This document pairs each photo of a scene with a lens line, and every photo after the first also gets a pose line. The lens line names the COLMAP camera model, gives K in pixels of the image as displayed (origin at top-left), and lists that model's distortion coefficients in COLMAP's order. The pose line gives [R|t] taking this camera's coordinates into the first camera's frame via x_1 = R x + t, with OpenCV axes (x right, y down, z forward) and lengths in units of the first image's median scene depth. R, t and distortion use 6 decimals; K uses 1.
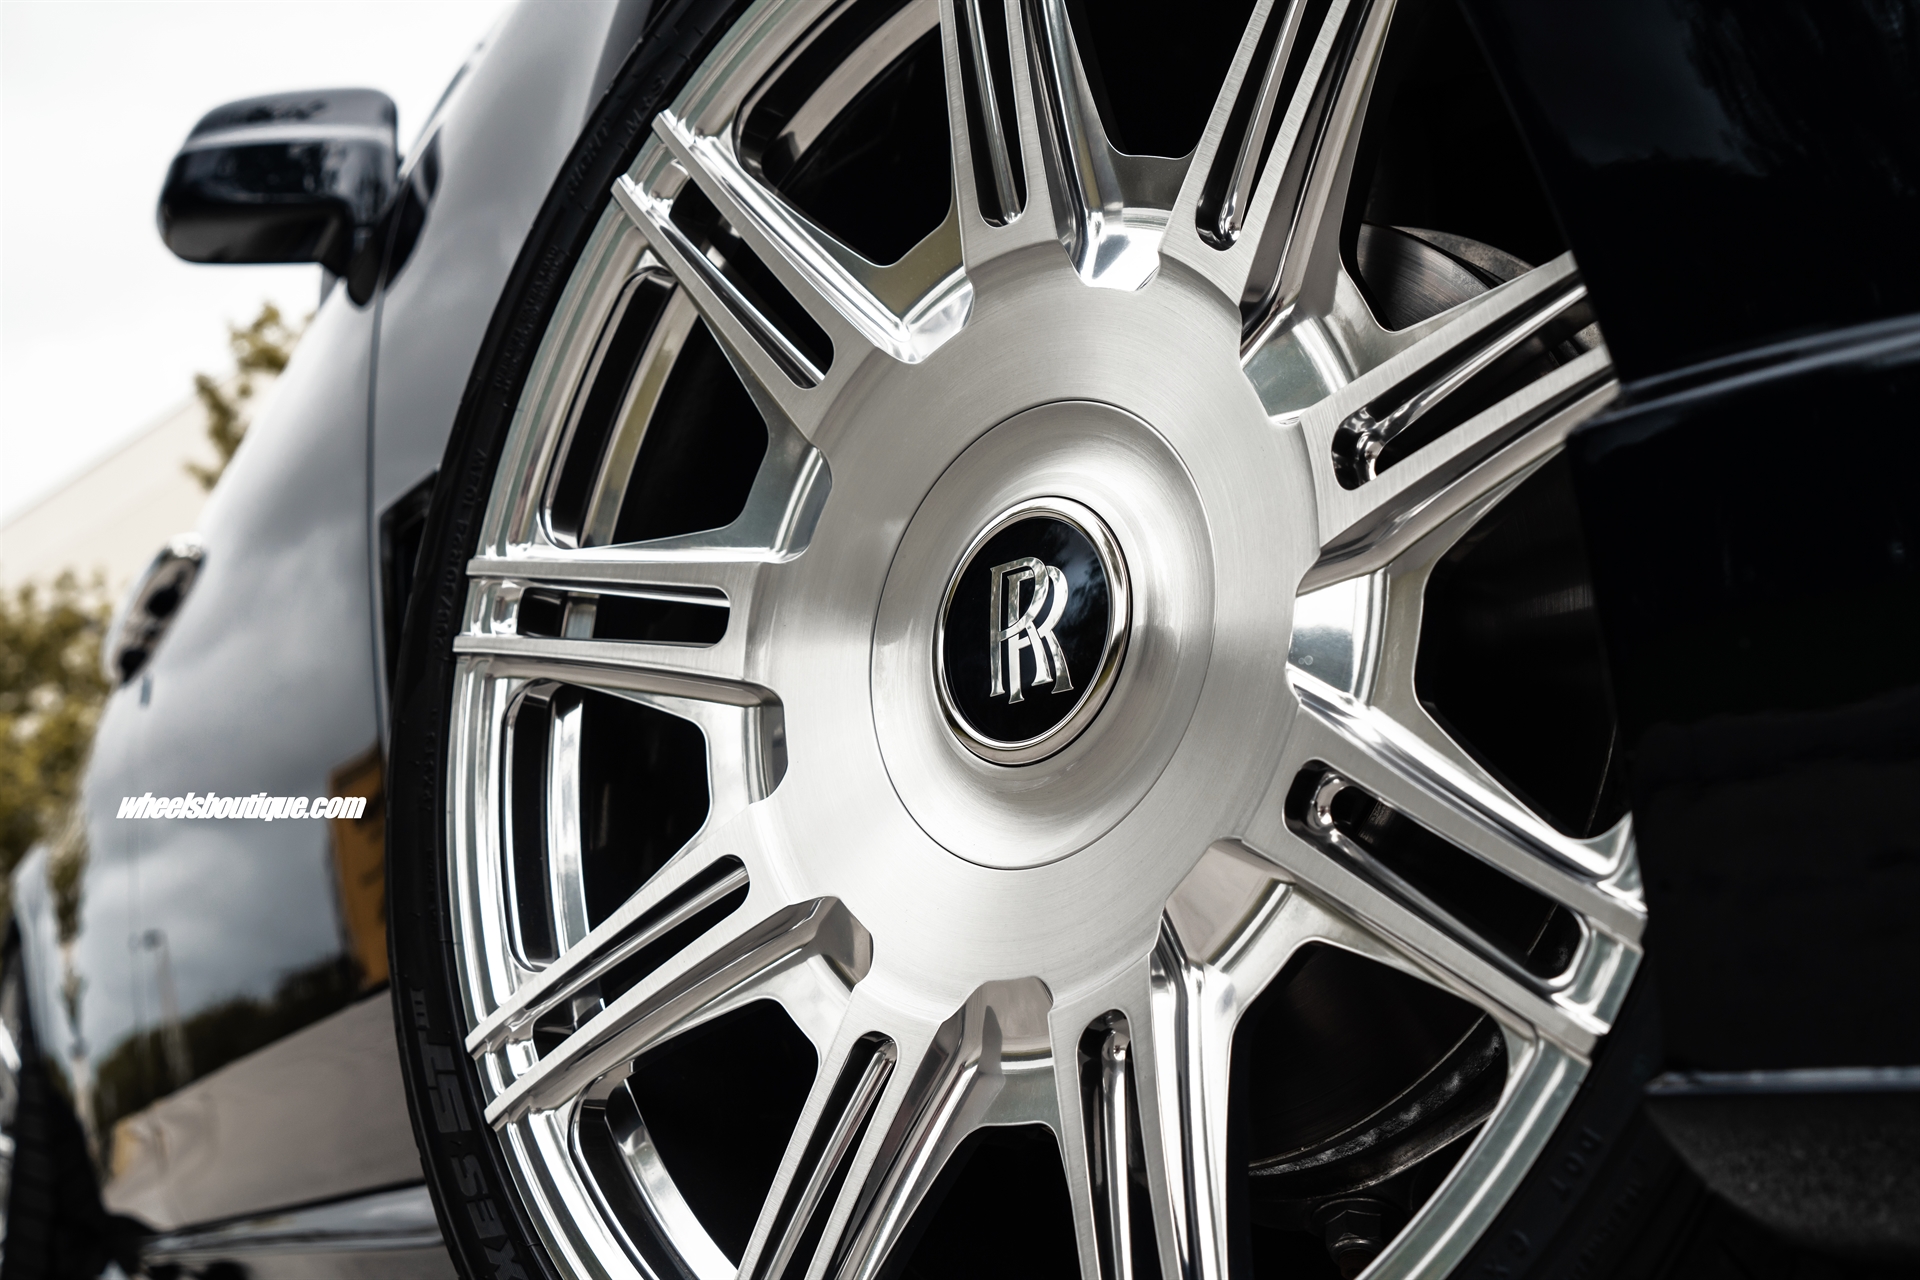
lens RADIAL K [[2776.6, 0, 933.1], [0, 2776.6, 586.9], [0, 0, 1]] dist [0.040195, 0.000000]
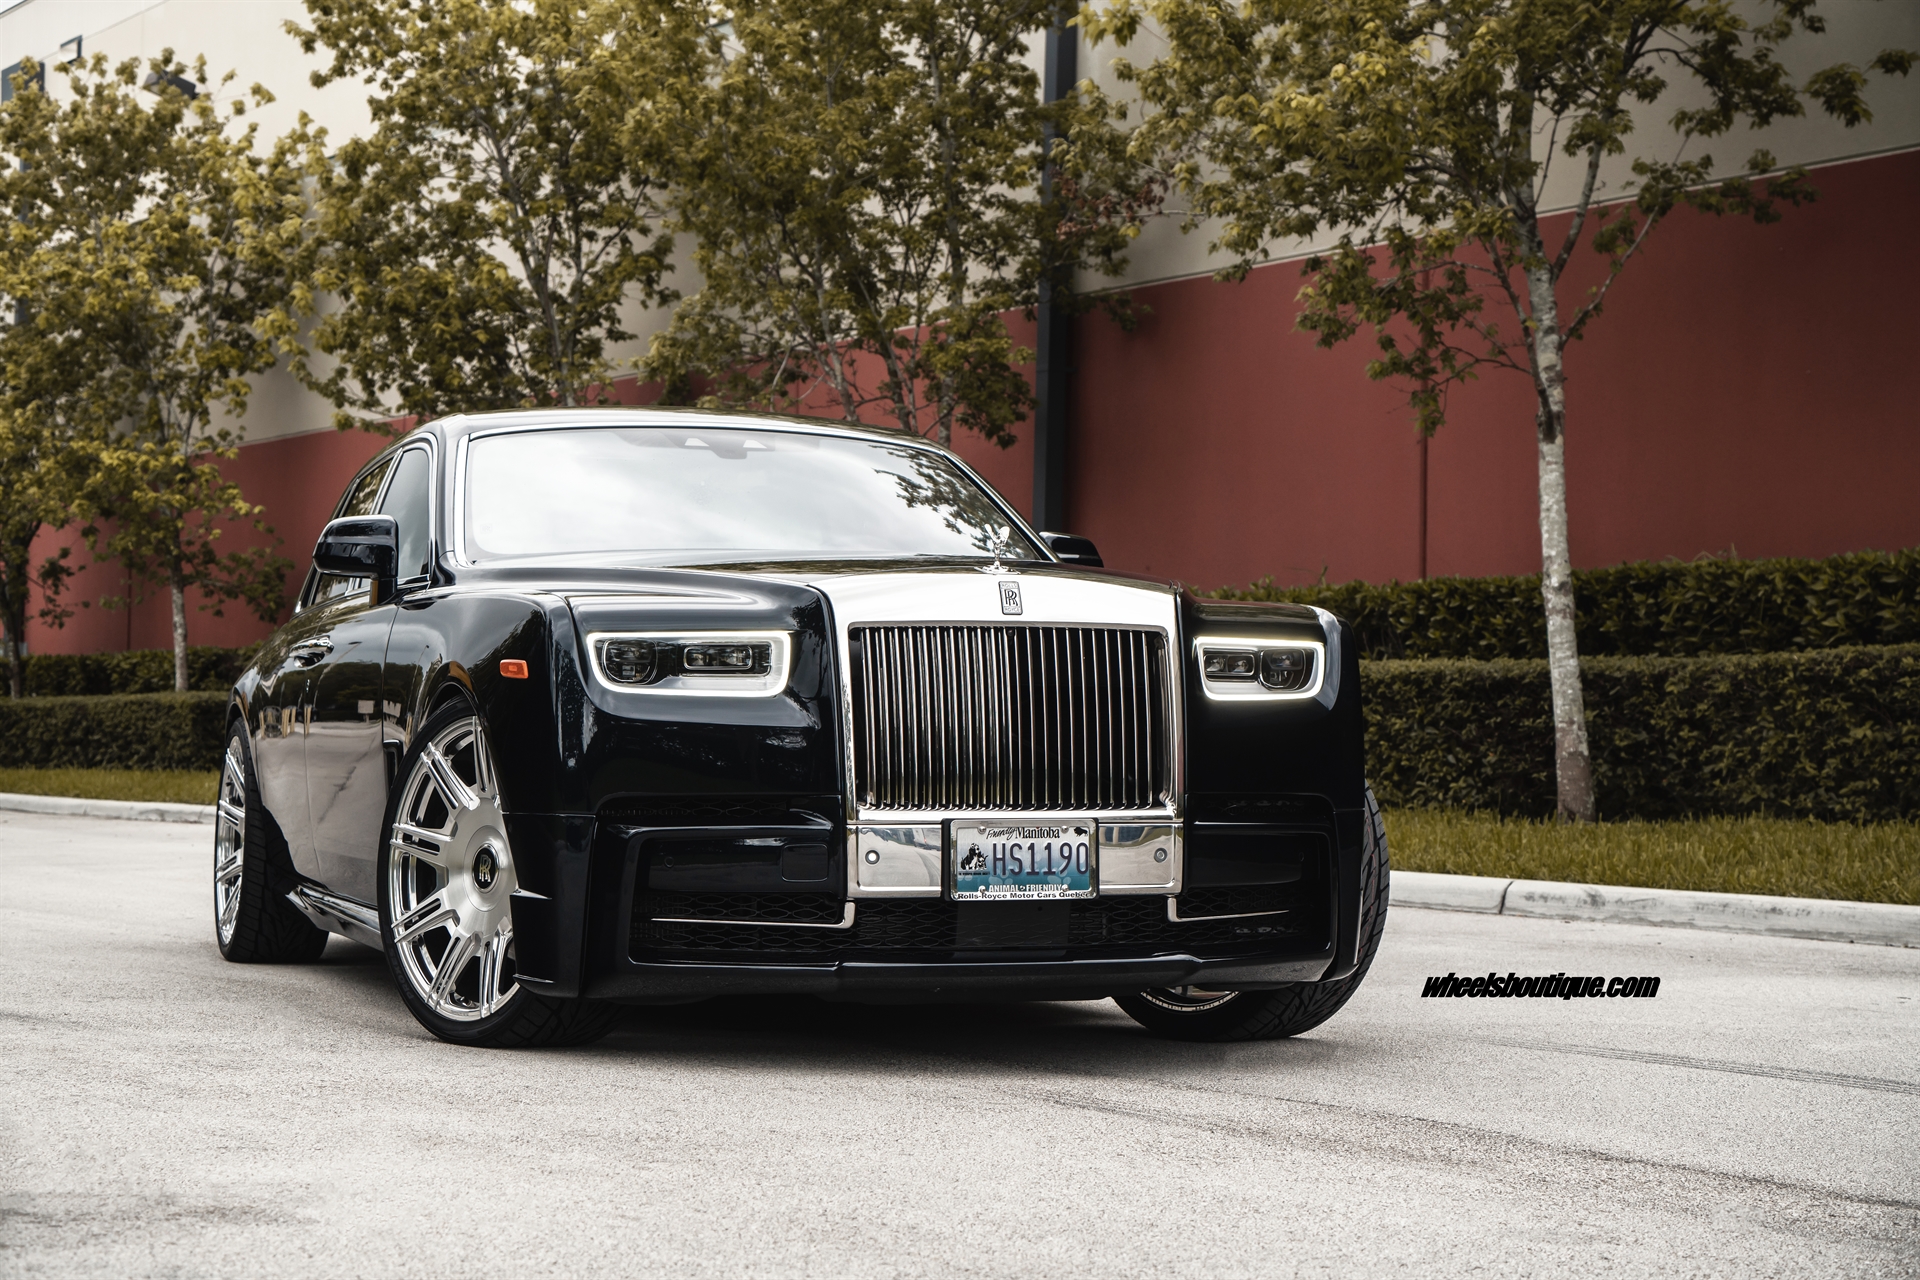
lens RADIAL K [[3438.7, 0, 907.5], [0, 3438.7, 580.1], [0, 0, 1]] dist [0.166064, 0.000000]
pose [[0.996384, 0.029863, -0.079549, 1.304520], [-0.012905, 0.978528, 0.205711, -1.835494], [0.083984, -0.203940, 0.975374, -5.150392]]
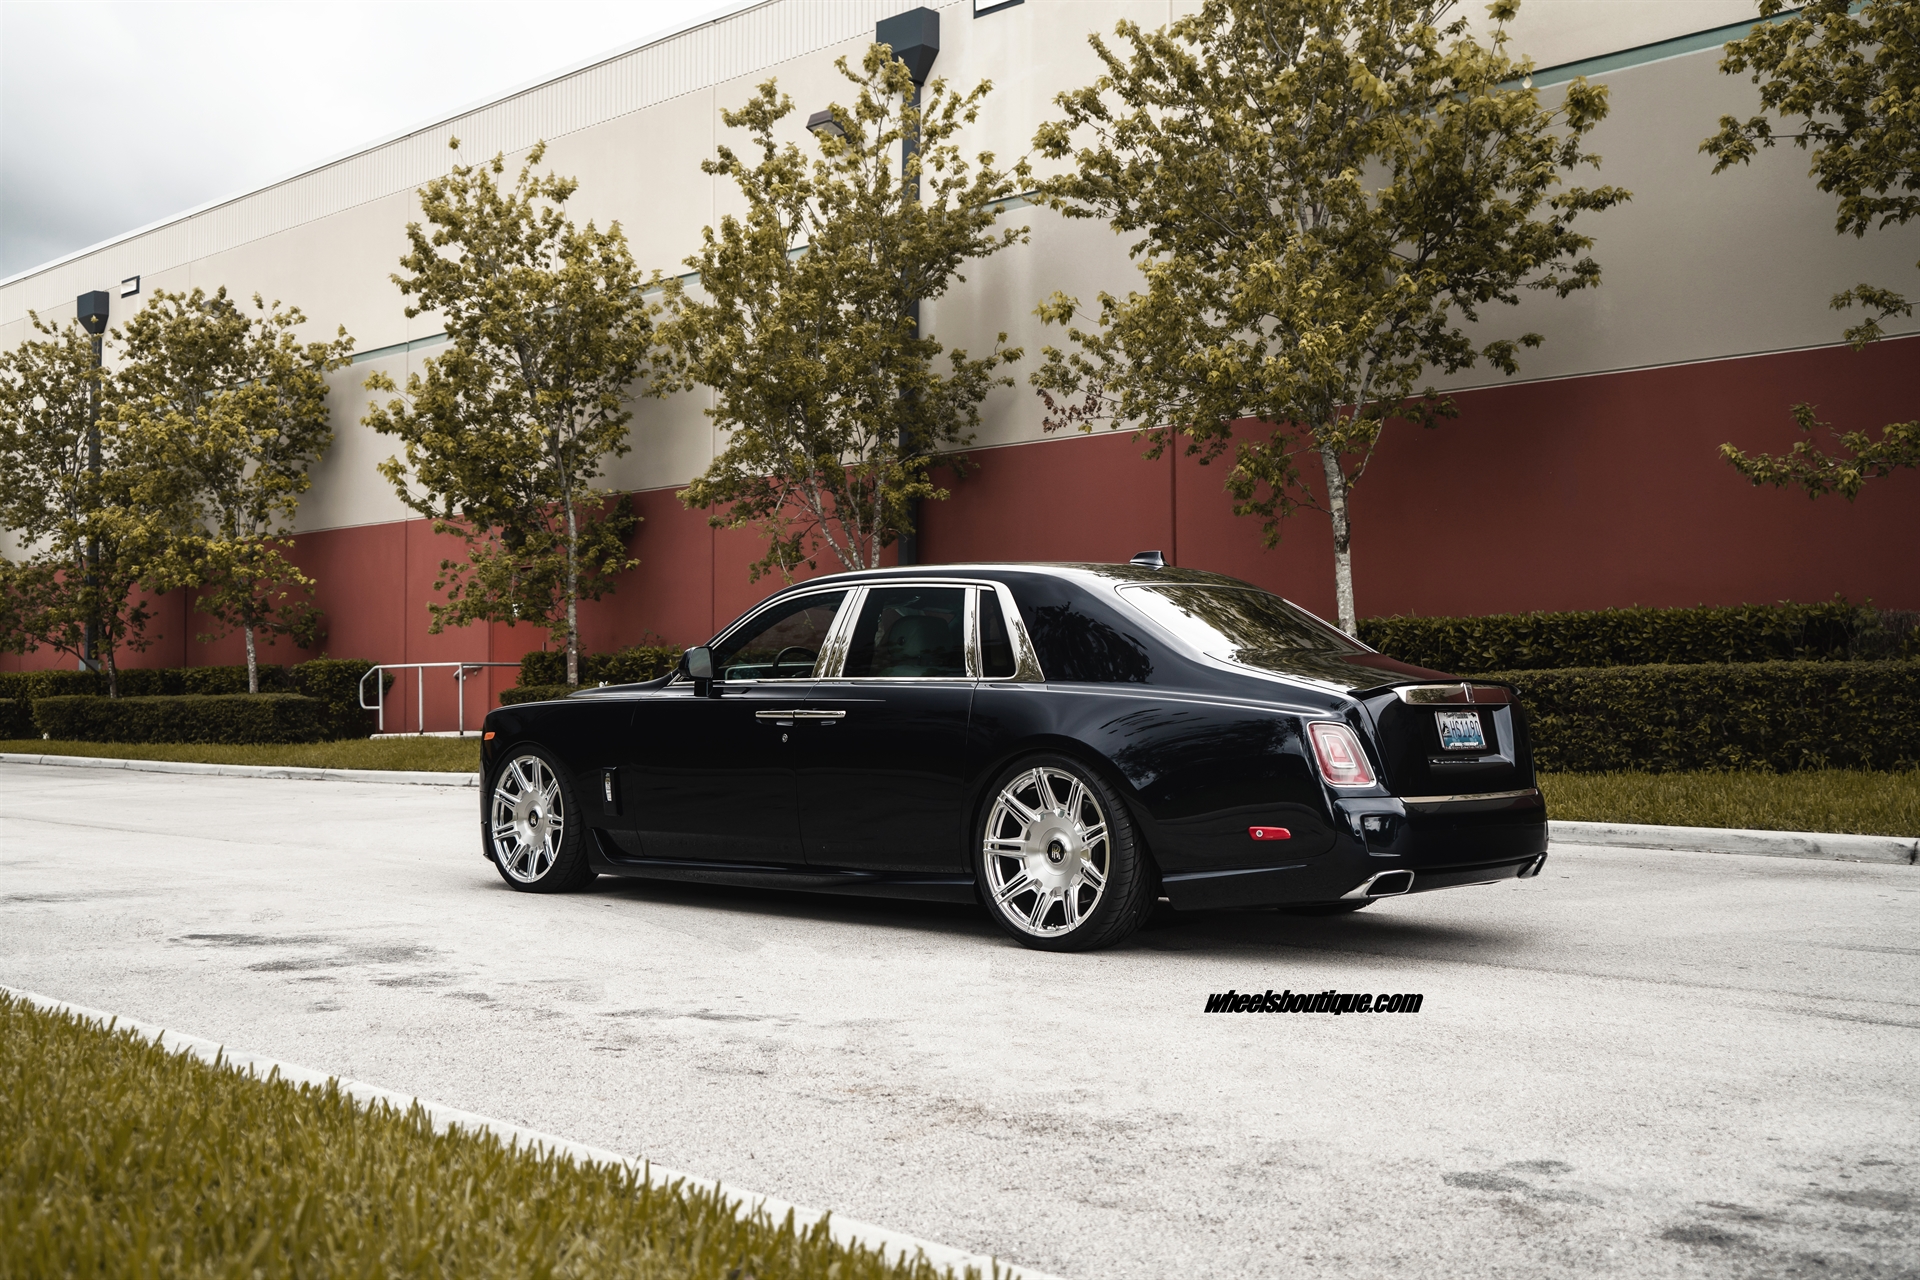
lens RADIAL K [[1991.0, 0, 935.9], [0, 1991.0, 611.2], [0, 0, 1]] dist [0.031598, 0.000000]
pose [[0.988063, 0.018971, 0.152879, -2.015677], [-0.050593, 0.977305, 0.205708, -1.856347], [-0.145507, -0.210987, 0.966598, -4.314034]]
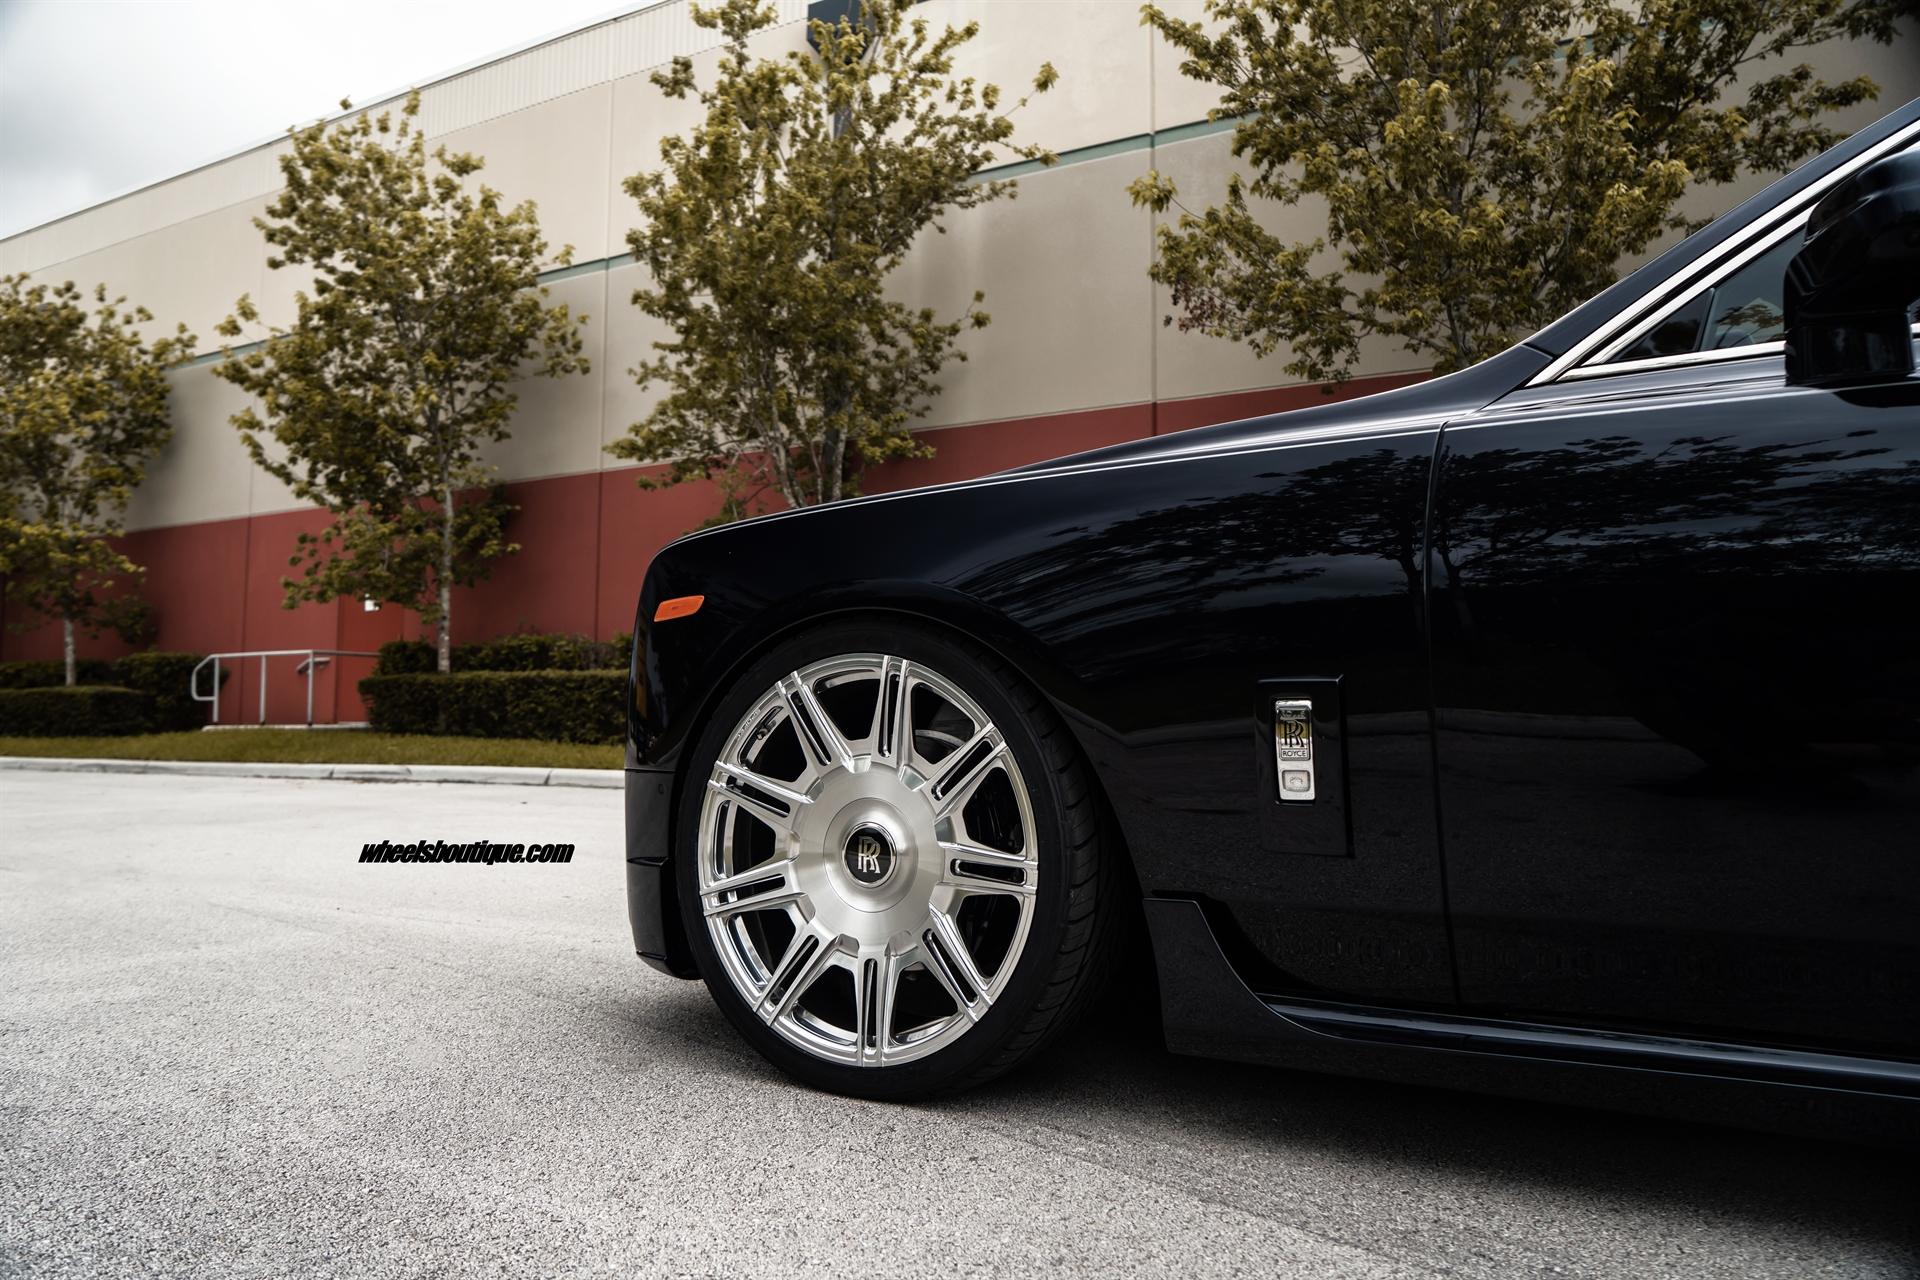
lens RADIAL K [[1284.2, 0, 948.3], [0, 1284.2, 623.0], [0, 0, 1]] dist [-0.010361, 0.005315]
pose [[0.915731, 0.055126, 0.397992, -3.052852], [-0.122573, 0.981653, 0.146056, 0.384741], [-0.382638, -0.182531, 0.905688, 2.781347]]
